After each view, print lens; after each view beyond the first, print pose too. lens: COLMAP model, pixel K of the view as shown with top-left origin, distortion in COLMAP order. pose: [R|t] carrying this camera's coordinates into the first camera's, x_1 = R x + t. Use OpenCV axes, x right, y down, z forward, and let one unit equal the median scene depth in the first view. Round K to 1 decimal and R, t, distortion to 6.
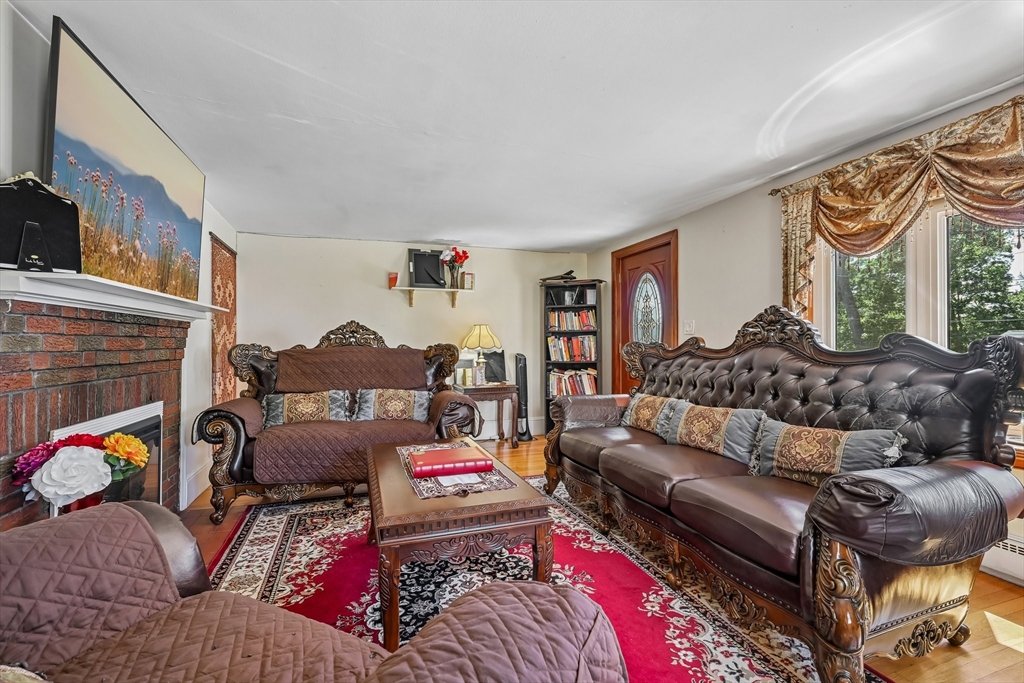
lens RADIAL K [[460.3, 0, 511.3], [0, 460.3, 341.3], [0, 0, 1]] dist [-0.002091, 0.001043]
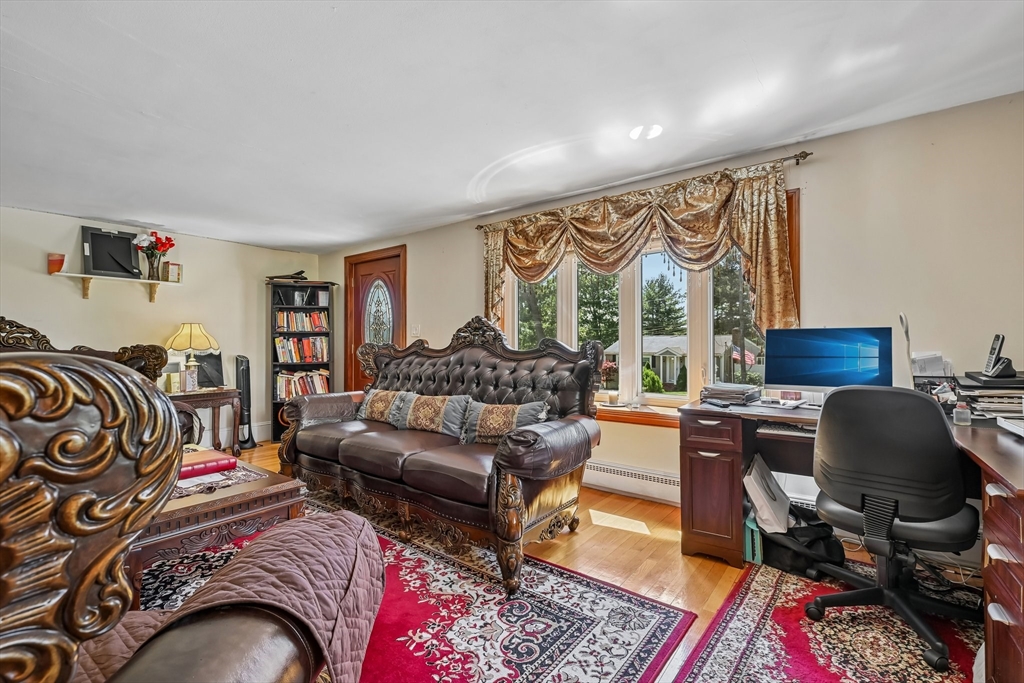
lens RADIAL K [[460.3, 0, 510.4], [0, 460.3, 343.0], [0, 0, 1]] dist [-0.002091, 0.001043]
pose [[0.838384, 0.003210, 0.545070, -0.076813], [-0.003972, 0.999992, 0.000220, -0.001638], [-0.545065, -0.002349, 0.838391, -0.173408]]
